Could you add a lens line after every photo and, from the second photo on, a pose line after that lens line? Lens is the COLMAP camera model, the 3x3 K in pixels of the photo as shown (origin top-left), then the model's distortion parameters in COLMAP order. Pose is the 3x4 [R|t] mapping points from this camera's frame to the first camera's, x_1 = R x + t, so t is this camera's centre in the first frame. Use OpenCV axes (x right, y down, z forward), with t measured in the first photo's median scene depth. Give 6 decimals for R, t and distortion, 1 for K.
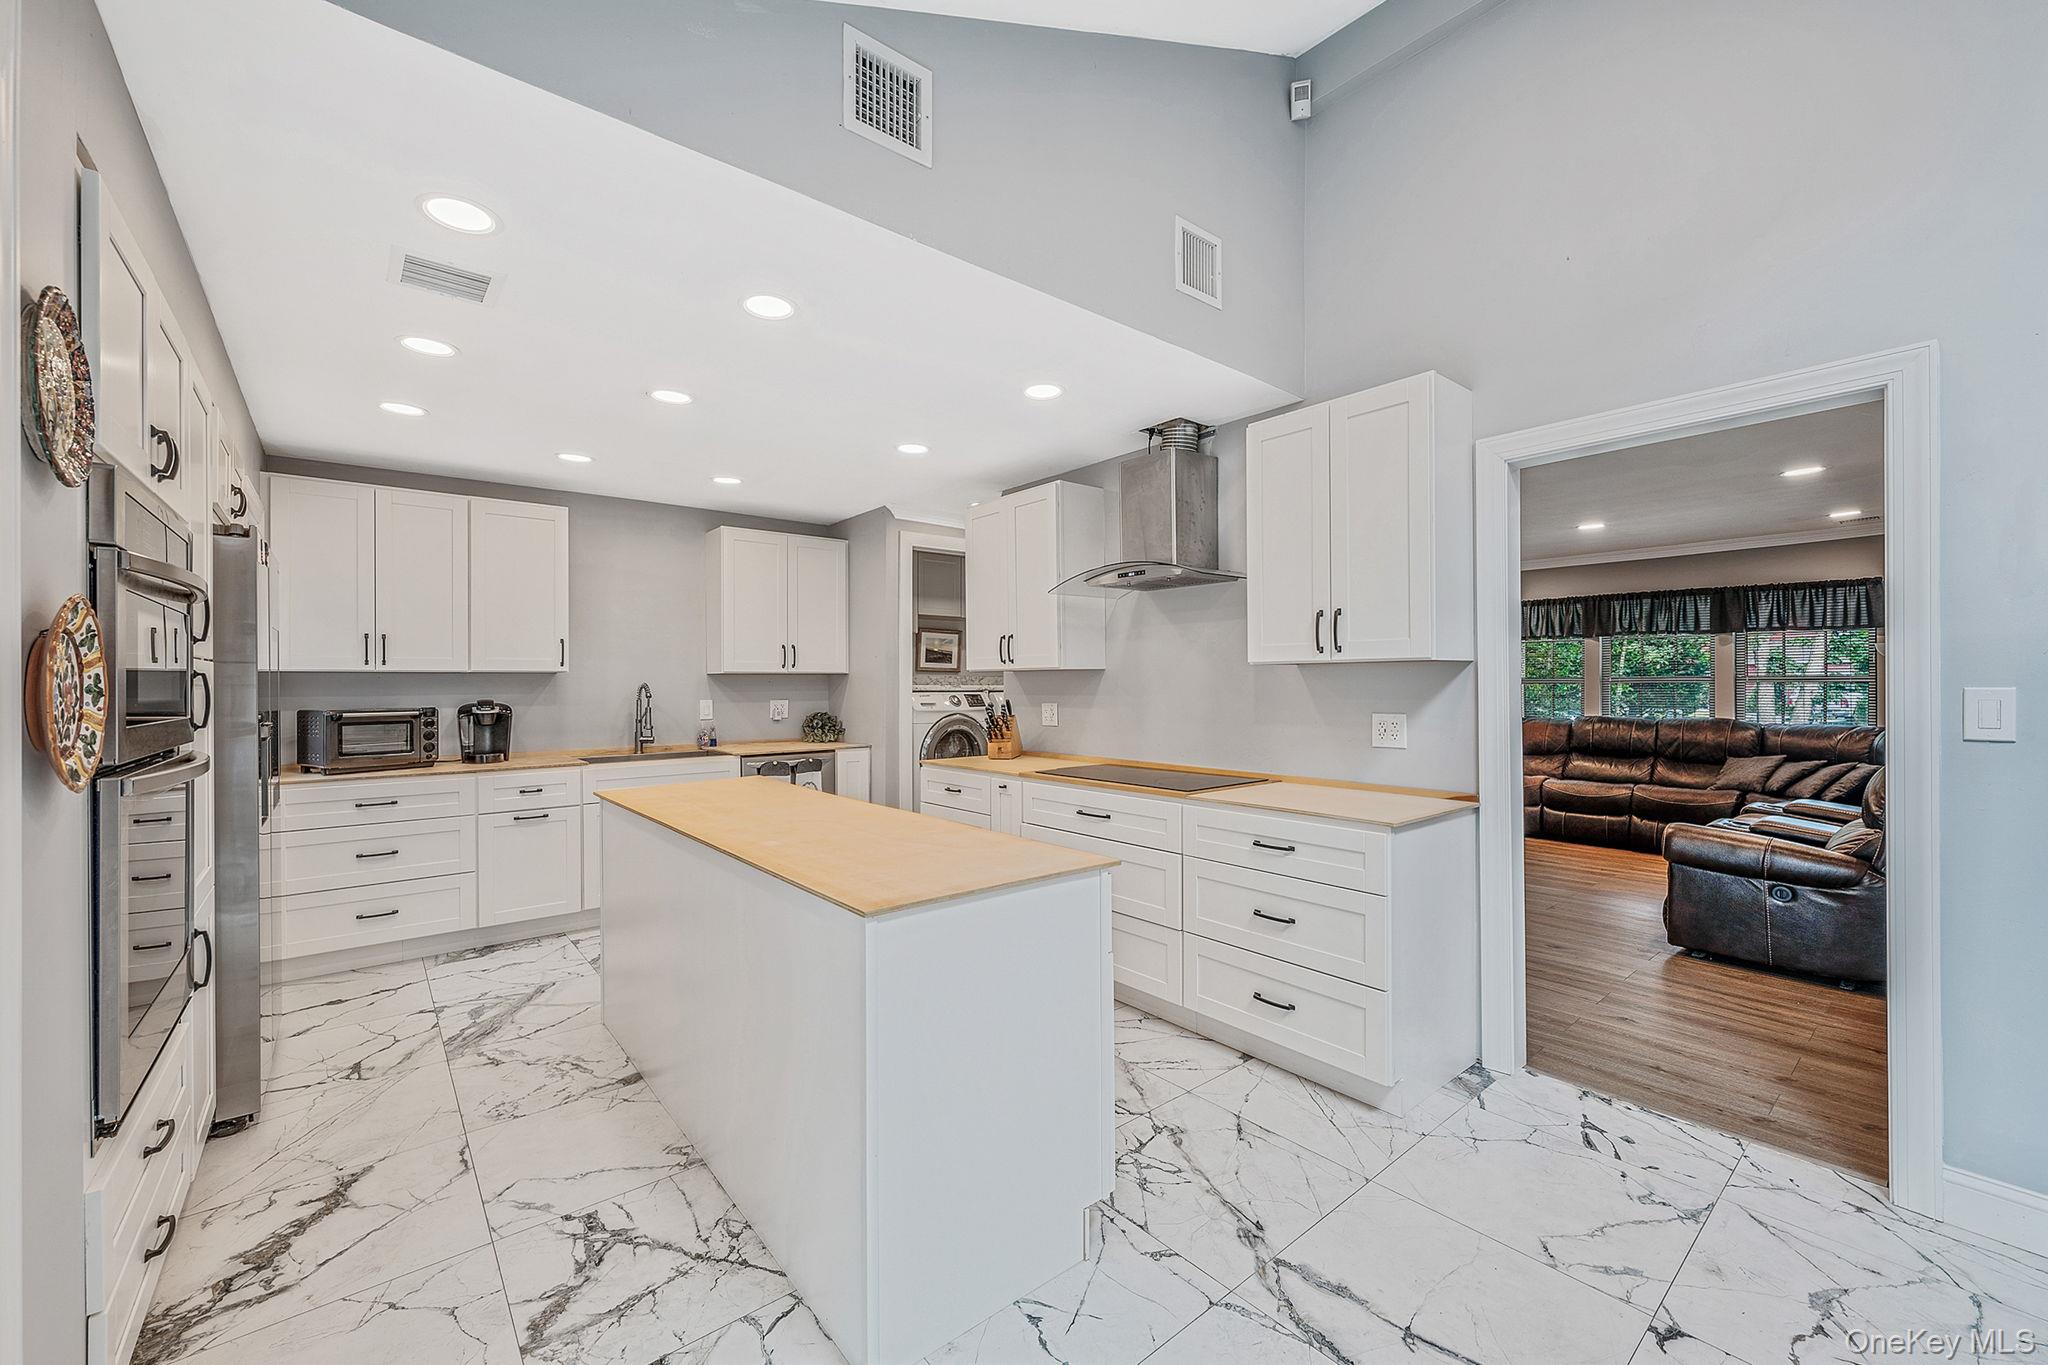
lens RADIAL K [[810.9, 0, 1025.2], [0, 810.9, 681.1], [0, 0, 1]] dist [0.000156, 0.000014]
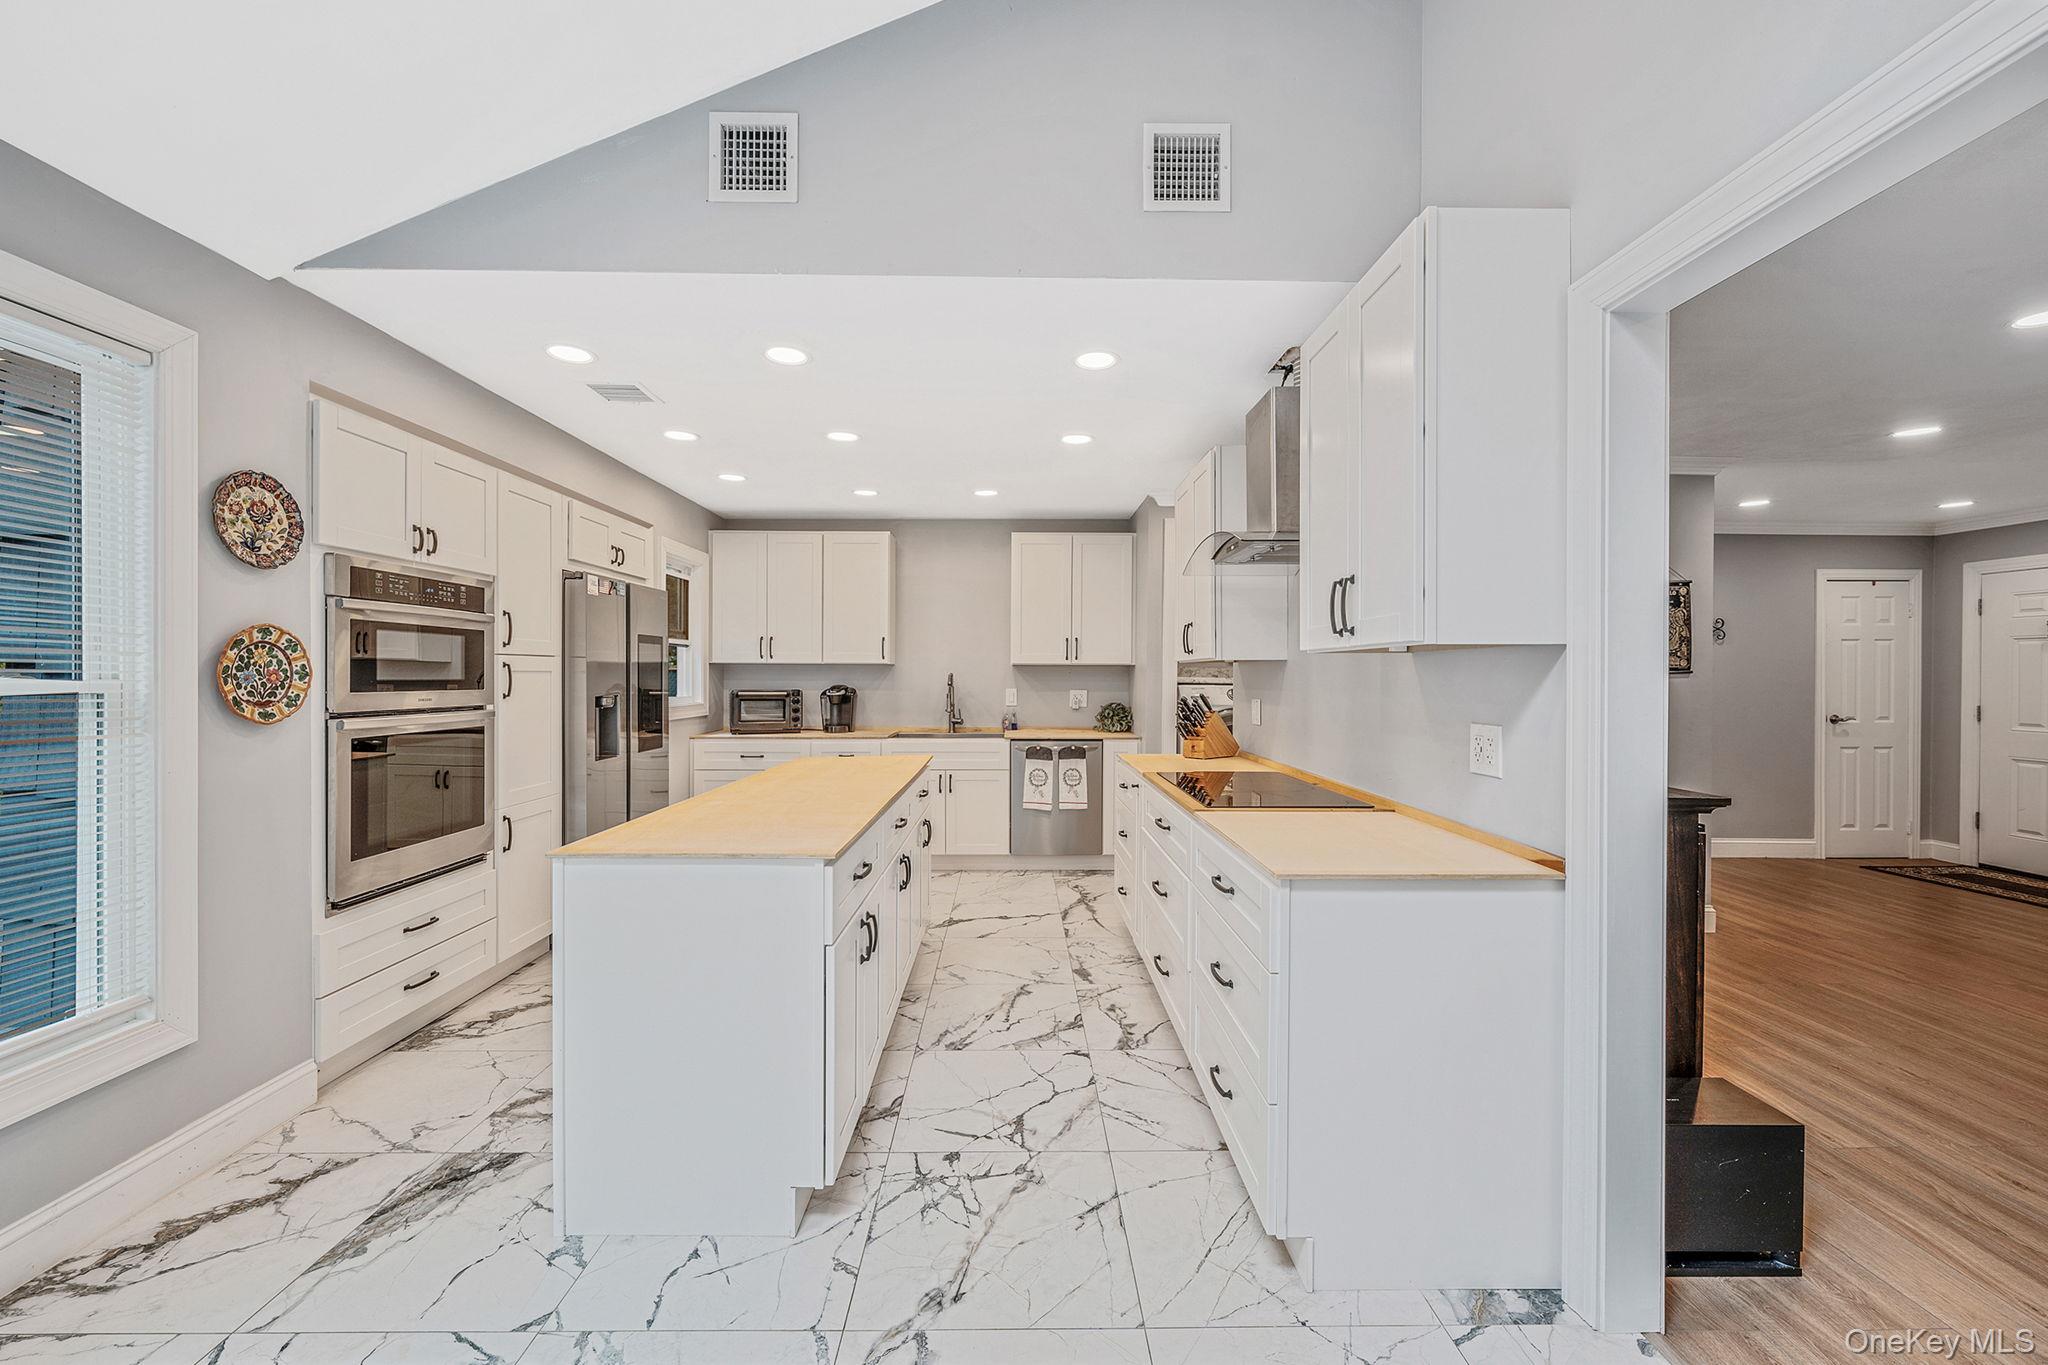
lens RADIAL K [[810.9, 0, 1025.2], [0, 810.9, 681.1], [0, 0, 1]] dist [0.000156, 0.000014]
pose [[0.779338, 0.013301, -0.626463, 0.409341], [-0.006958, 0.999897, 0.012574, -0.001613], [0.626565, -0.005440, 0.779350, 0.170392]]
